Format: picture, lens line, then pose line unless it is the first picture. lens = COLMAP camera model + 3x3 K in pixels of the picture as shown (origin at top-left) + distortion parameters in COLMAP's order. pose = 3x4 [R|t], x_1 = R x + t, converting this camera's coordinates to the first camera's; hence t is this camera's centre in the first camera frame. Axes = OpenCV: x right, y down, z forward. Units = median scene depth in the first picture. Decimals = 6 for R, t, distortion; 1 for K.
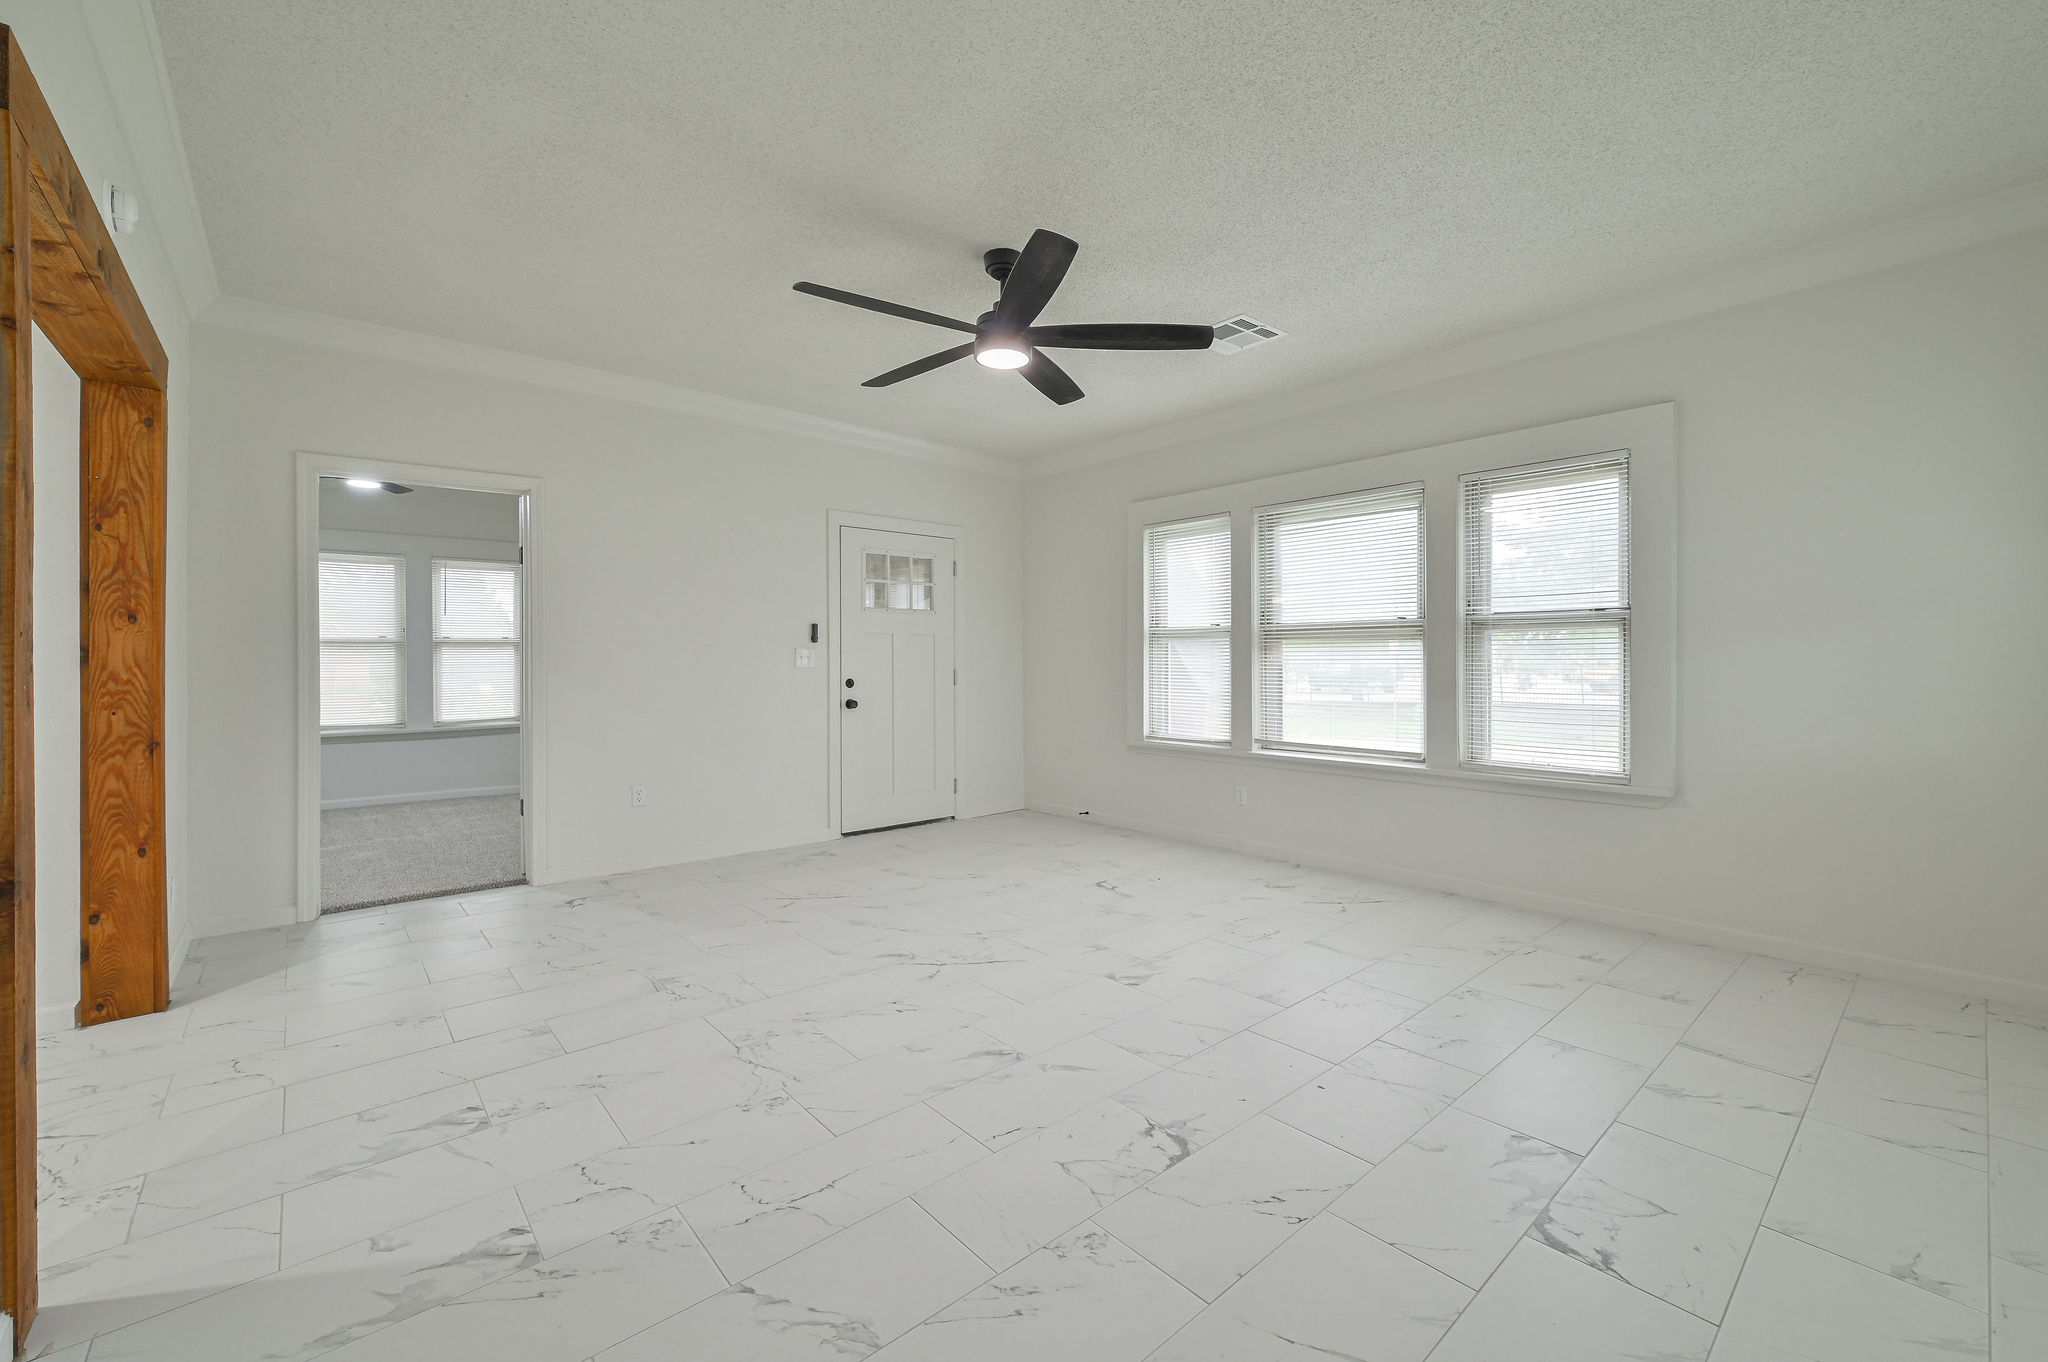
lens RADIAL K [[835.7, 0, 1030.4], [0, 835.7, 668.0], [0, 0, 1]] dist [-0.002396, -0.000003]
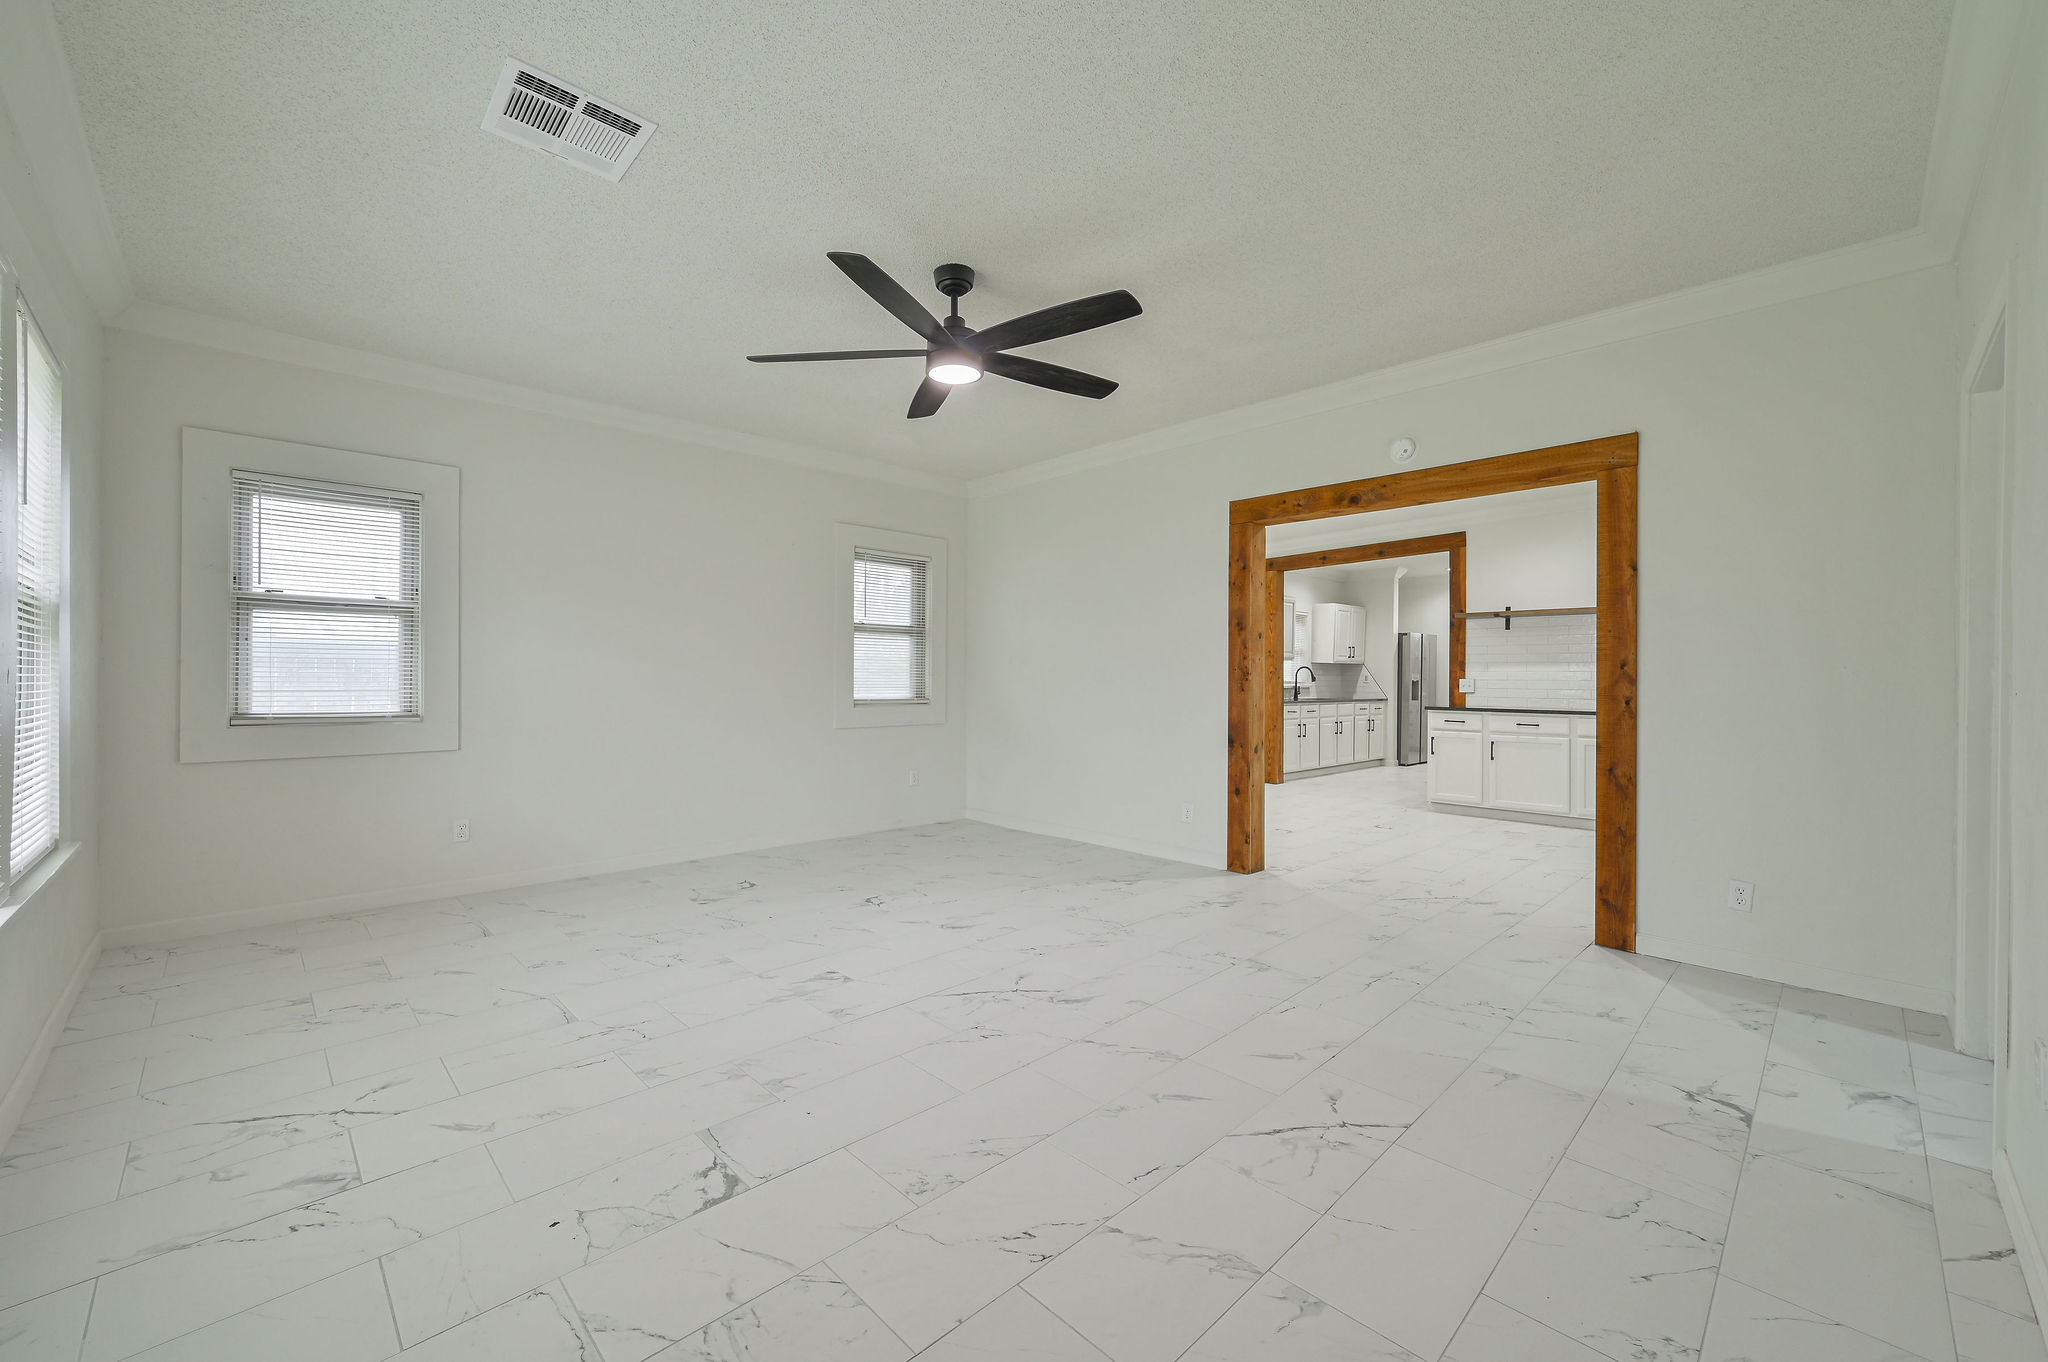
lens RADIAL K [[806.8, 0, 1031.8], [0, 806.8, 677.0], [0, 0, 1]] dist [-0.001102, -0.000177]
pose [[-0.998013, -0.002094, -0.062969, -0.063140], [-0.002575, 0.999968, 0.007567, -0.012484], [0.062951, 0.007714, -0.997987, 1.865686]]
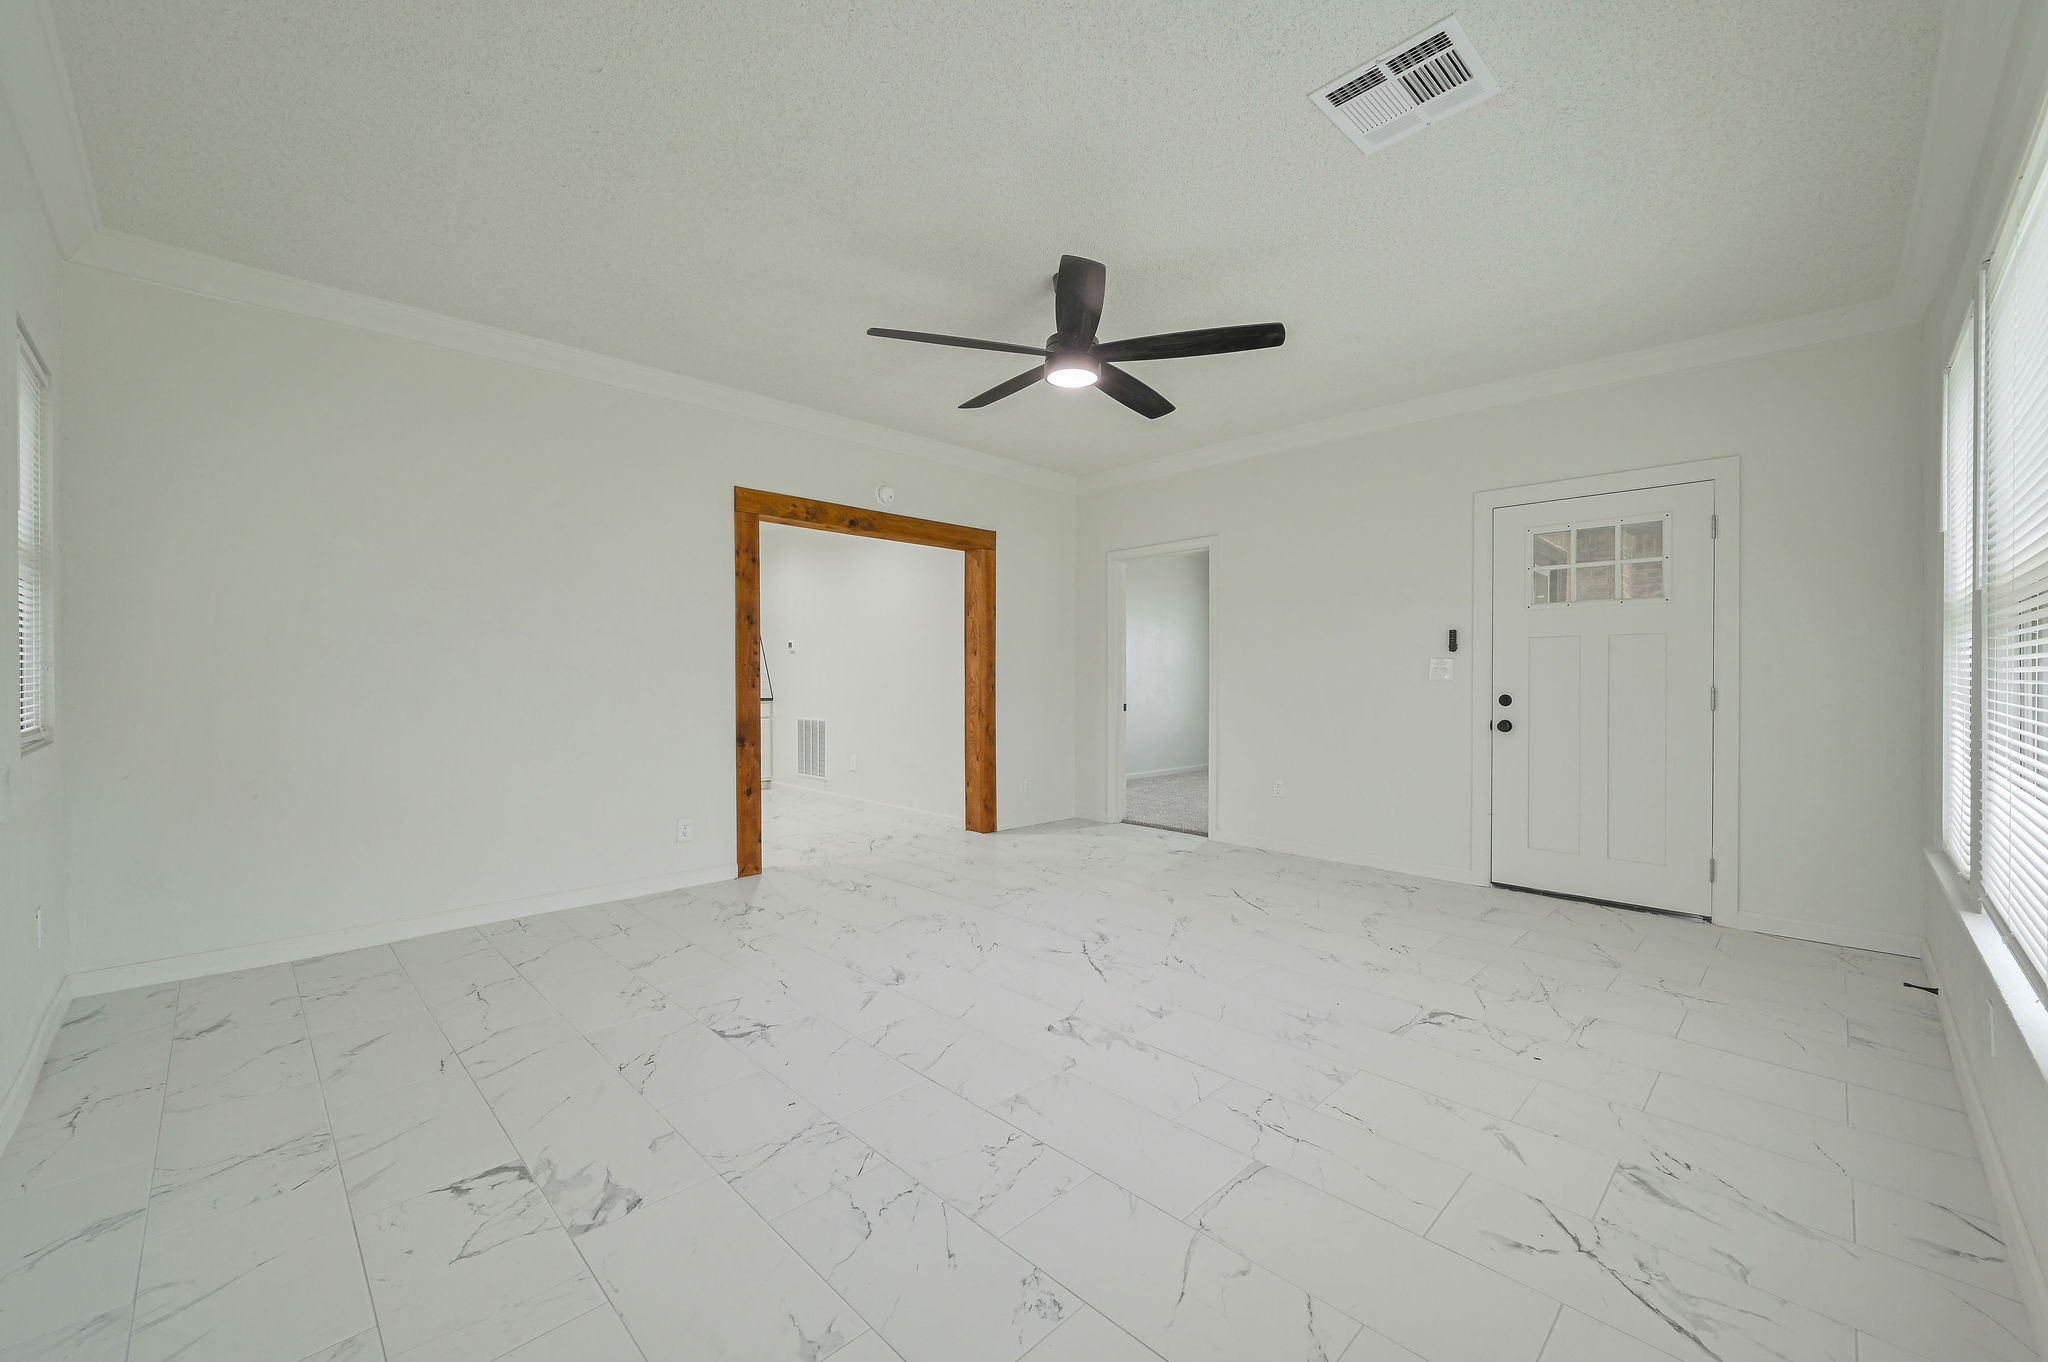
lens RADIAL K [[806.8, 0, 1031.8], [0, 806.8, 677.0], [0, 0, 1]] dist [-0.001102, -0.000177]
pose [[0.069216, 0.006013, -0.997584, 0.900430], [-0.009458, 0.999941, 0.005371, -0.006930], [0.997557, 0.009063, 0.069269, 0.829664]]
